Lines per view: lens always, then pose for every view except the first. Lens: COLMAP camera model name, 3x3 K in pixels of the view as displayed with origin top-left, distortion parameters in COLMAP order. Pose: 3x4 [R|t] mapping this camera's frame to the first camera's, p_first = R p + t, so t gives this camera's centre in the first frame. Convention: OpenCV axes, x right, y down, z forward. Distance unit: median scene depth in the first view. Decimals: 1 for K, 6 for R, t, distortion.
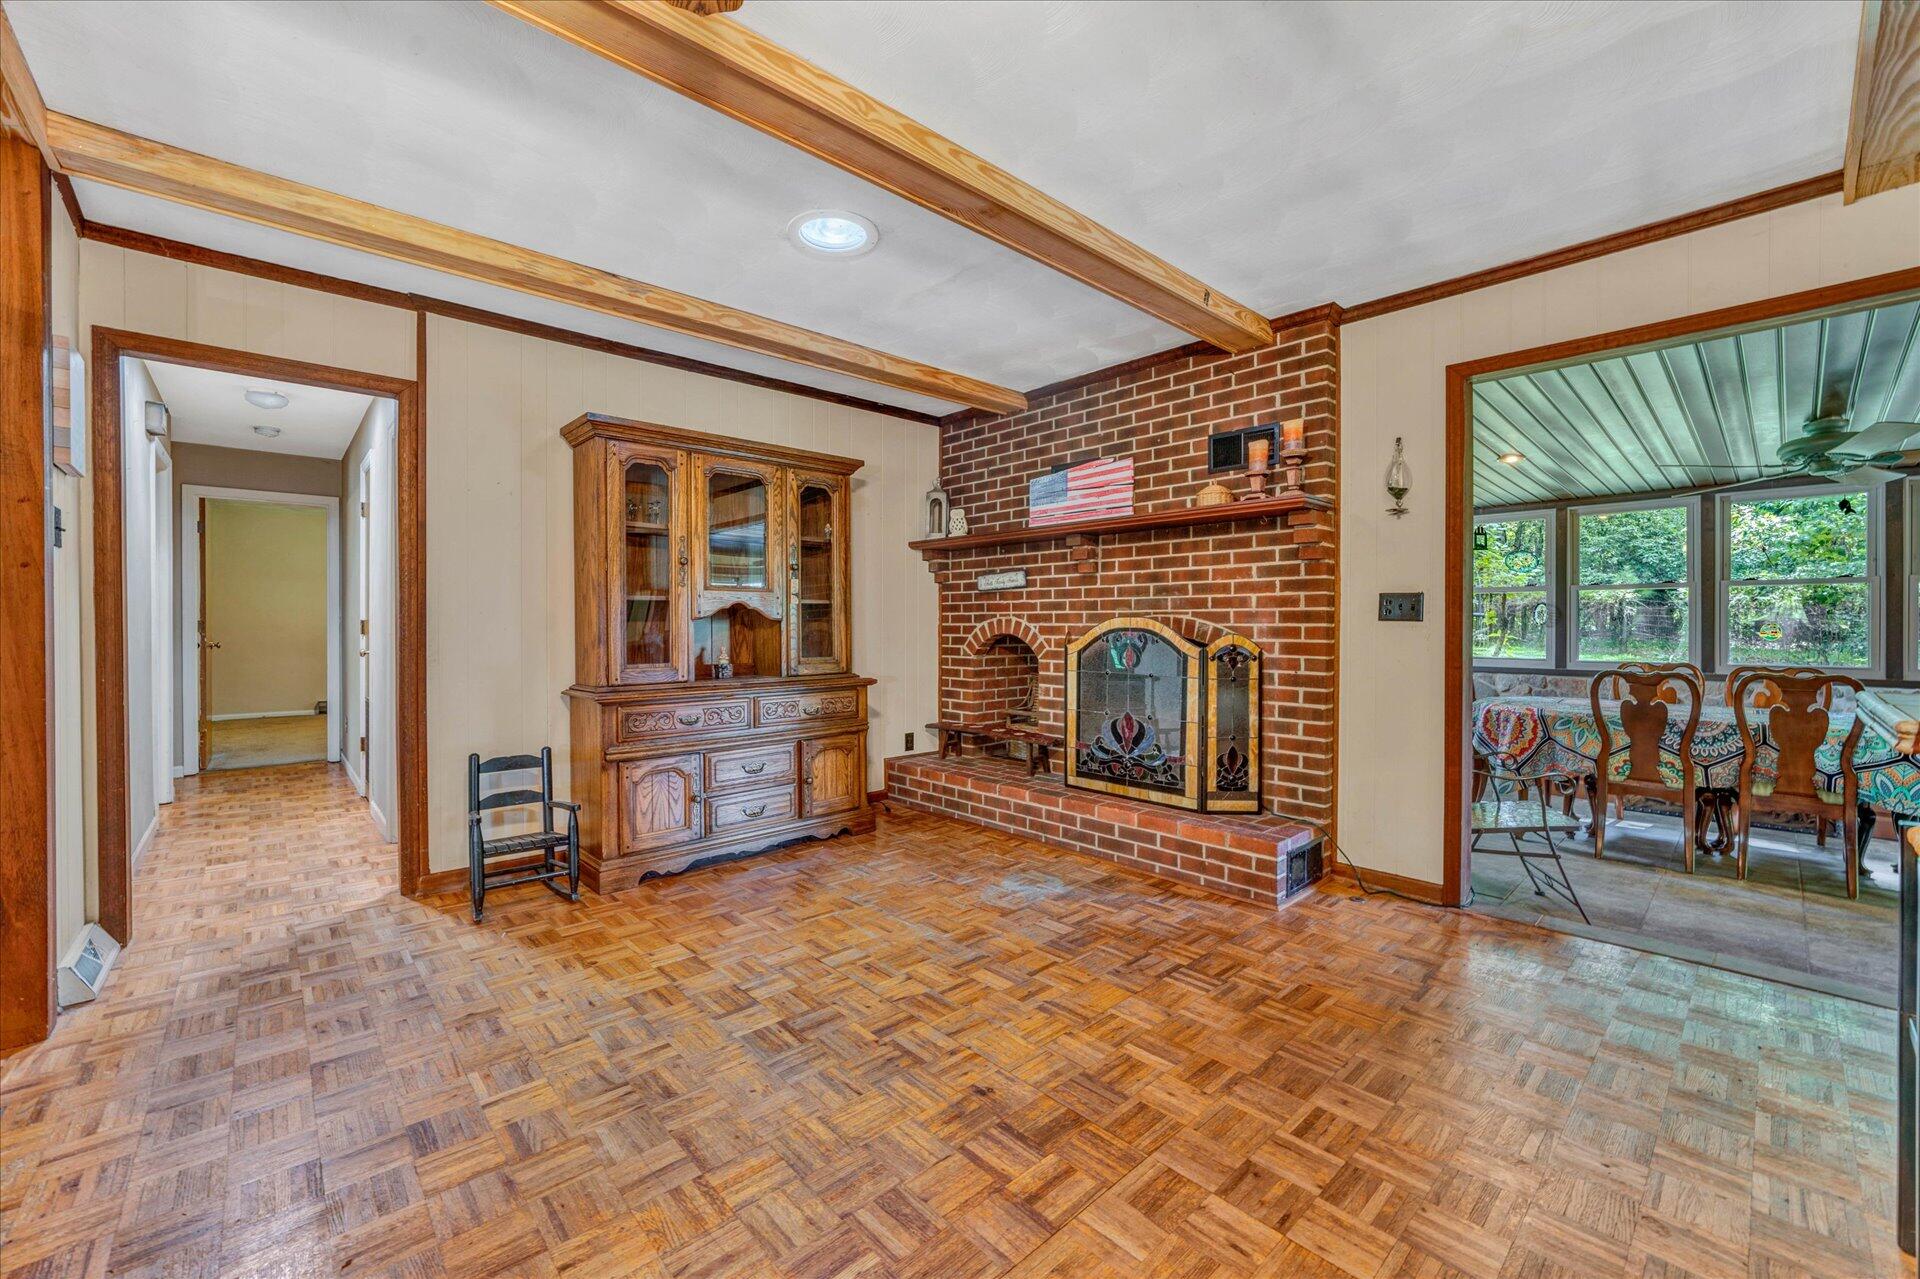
lens RADIAL K [[763.7, 0, 953.9], [0, 763.7, 630.2], [0, 0, 1]] dist [-0.012351, 0.005316]
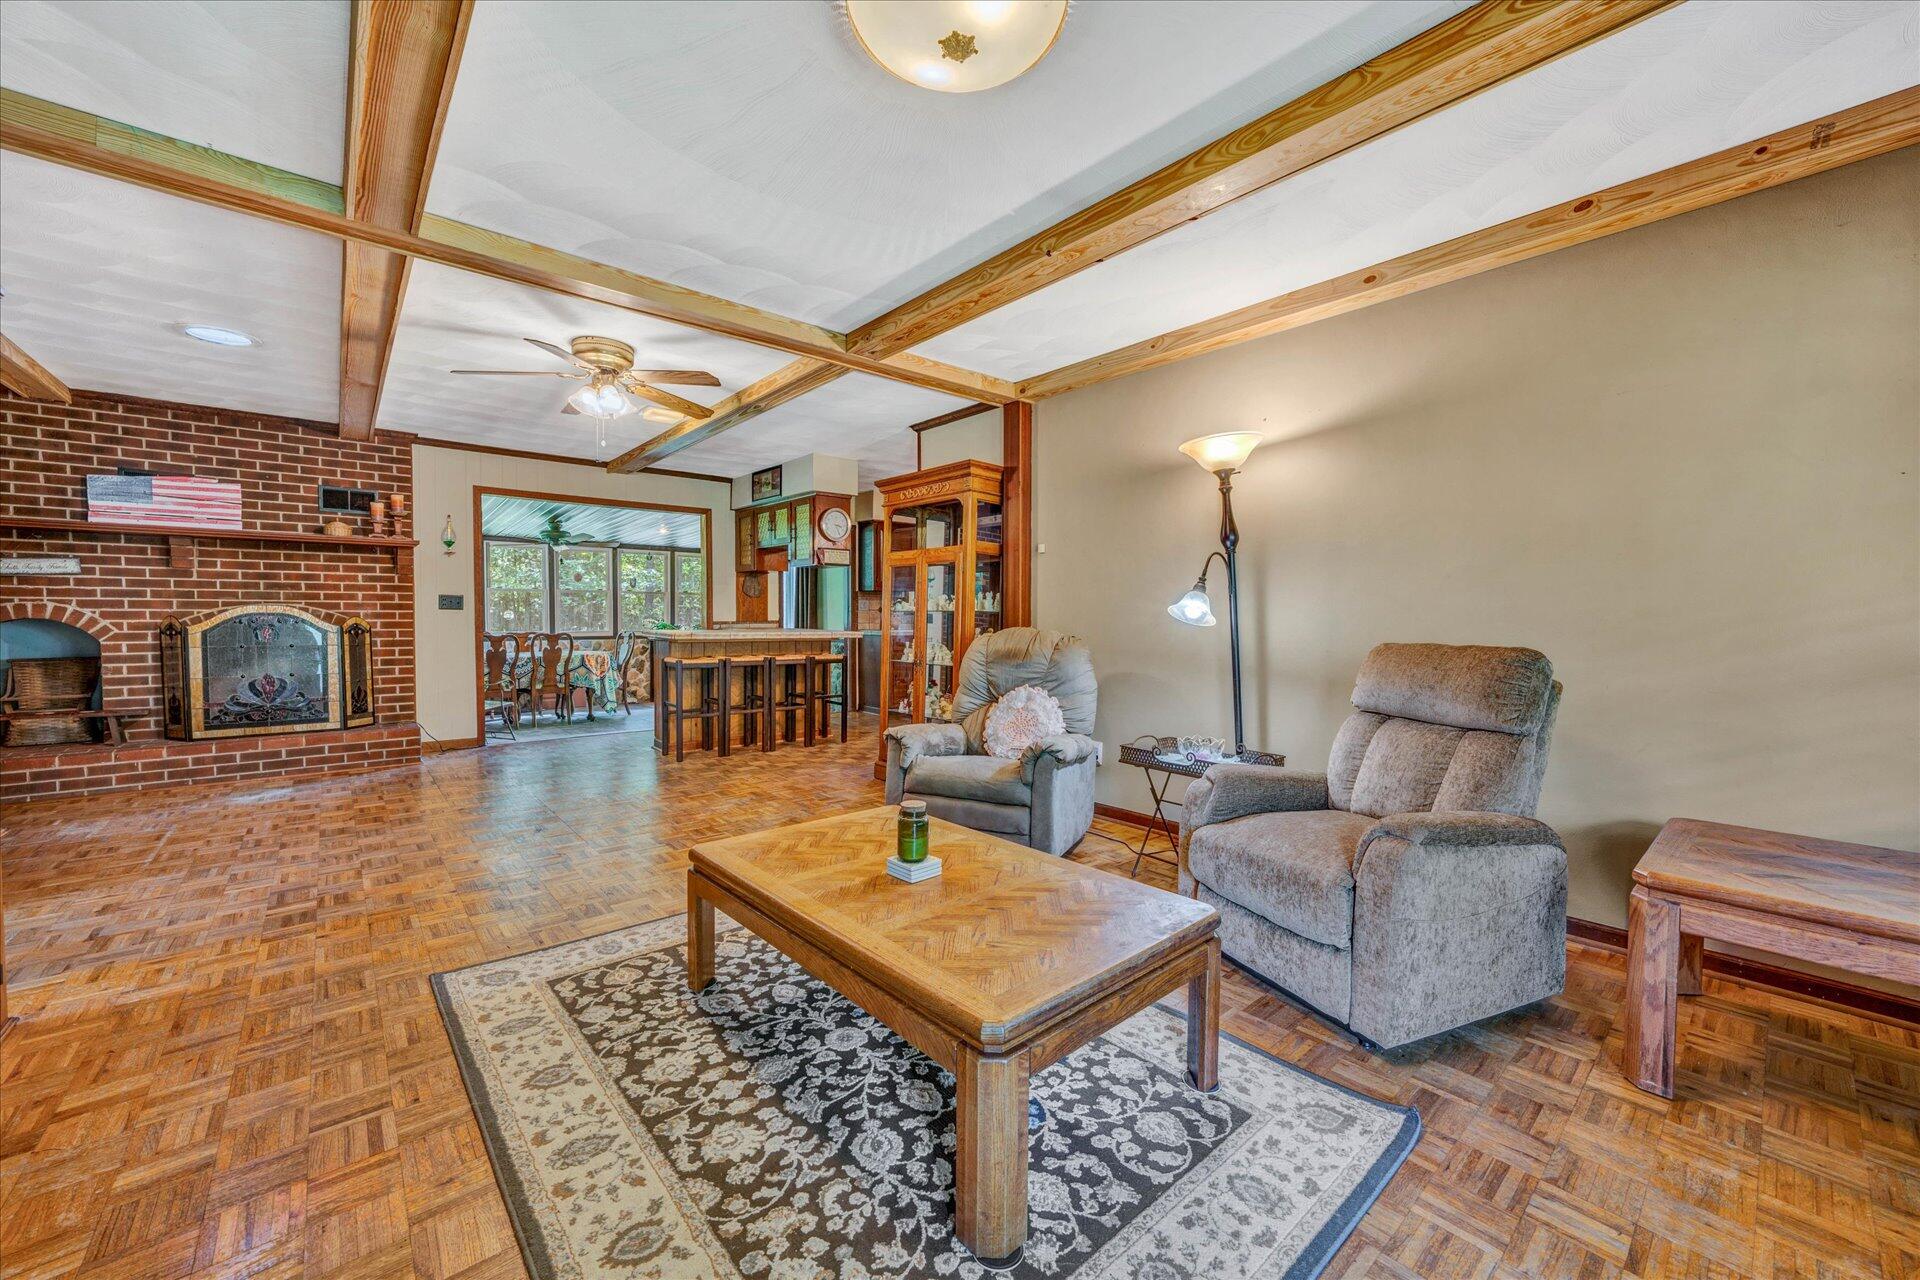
lens RADIAL K [[763.7, 0, 953.9], [0, 763.7, 630.7], [0, 0, 1]] dist [-0.012351, 0.005316]
pose [[0.033161, -0.018688, 0.999275, -1.176597], [0.006365, 0.999809, 0.018487, 0.012818], [-0.999430, 0.005747, 0.033274, -0.313784]]
